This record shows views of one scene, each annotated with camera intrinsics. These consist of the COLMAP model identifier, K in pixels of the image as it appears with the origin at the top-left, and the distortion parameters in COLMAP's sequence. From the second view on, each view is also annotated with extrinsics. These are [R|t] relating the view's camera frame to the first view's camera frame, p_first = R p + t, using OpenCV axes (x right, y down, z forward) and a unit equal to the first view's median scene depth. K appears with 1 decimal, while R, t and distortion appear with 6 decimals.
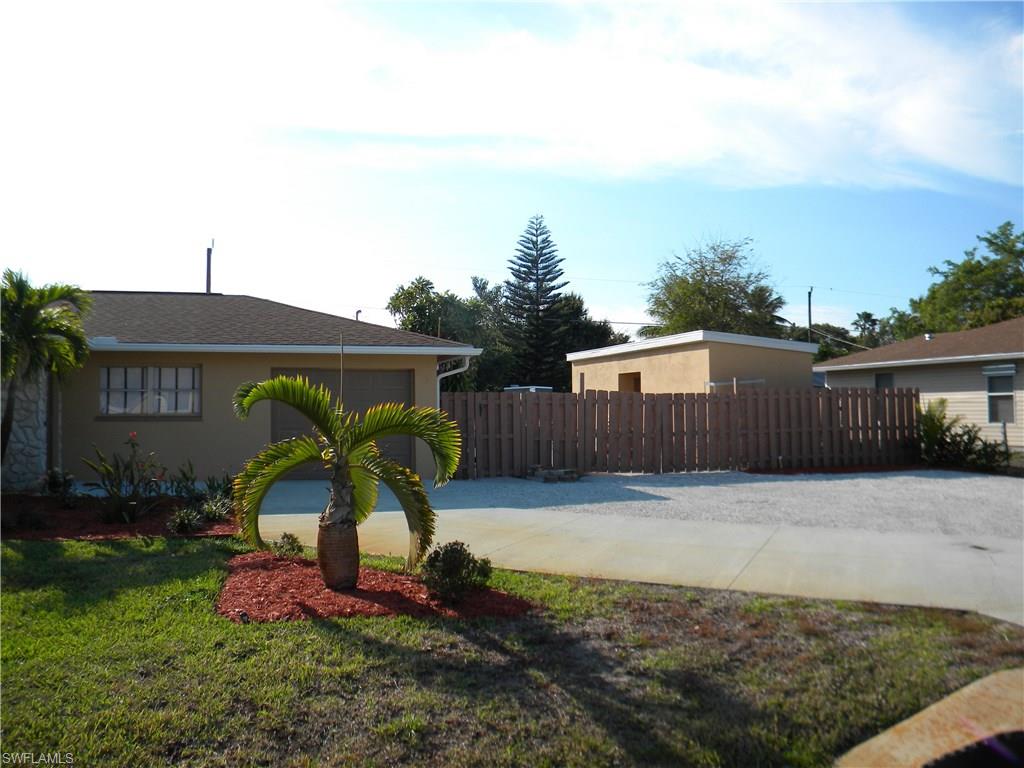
lens RADIAL K [[877.3, 0, 504.0], [0, 877.3, 362.8], [0, 0, 1]] dist [-0.185475, 0.178441]
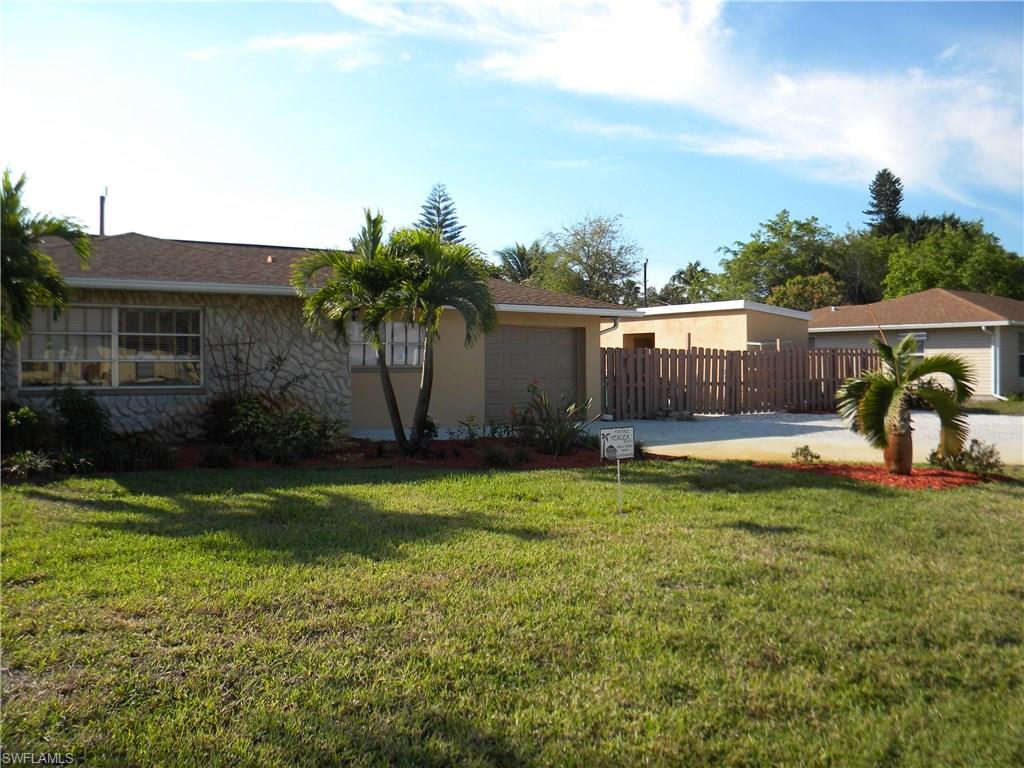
lens RADIAL K [[877.3, 0, 504.0], [0, 877.3, 362.8], [0, 0, 1]] dist [-0.185475, 0.178441]
pose [[0.944242, 0.003061, 0.329239, -0.518824], [-0.017858, 0.998961, 0.041927, 0.006815], [-0.328769, -0.045469, 0.943315, -0.059204]]
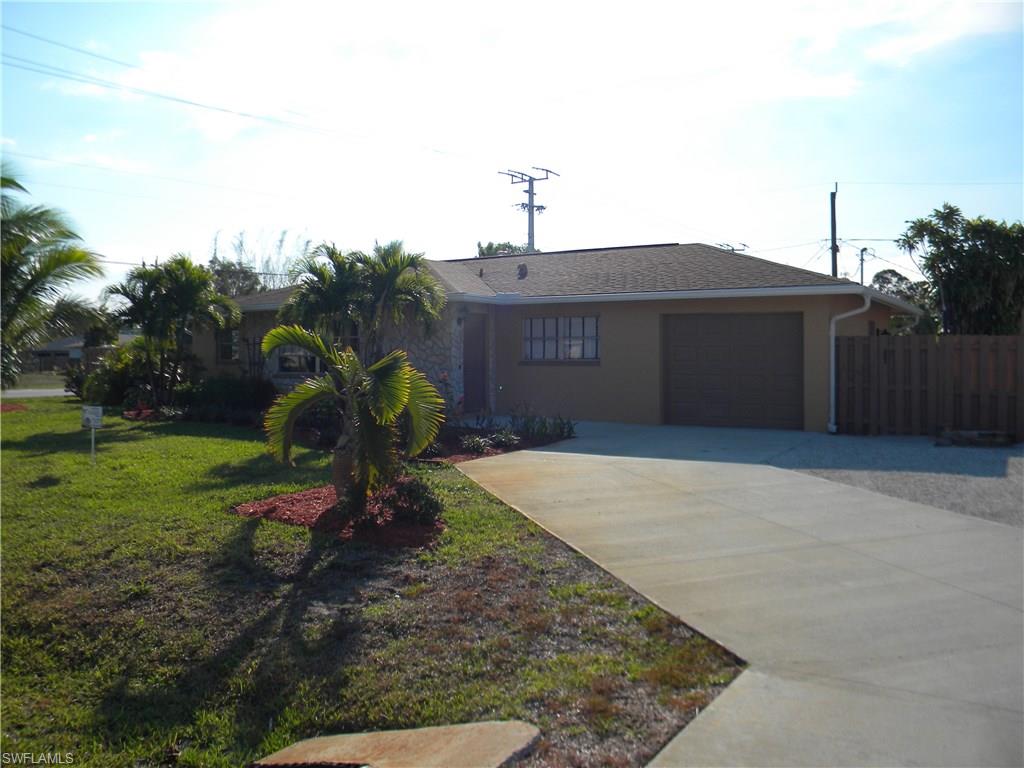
lens RADIAL K [[877.3, 0, 504.0], [0, 877.3, 362.8], [0, 0, 1]] dist [-0.185475, 0.178441]
pose [[0.667745, 0.010799, -0.744311, 0.315376], [0.034272, 0.998388, 0.045232, 0.008341], [0.743600, -0.055713, 0.666299, 0.145640]]
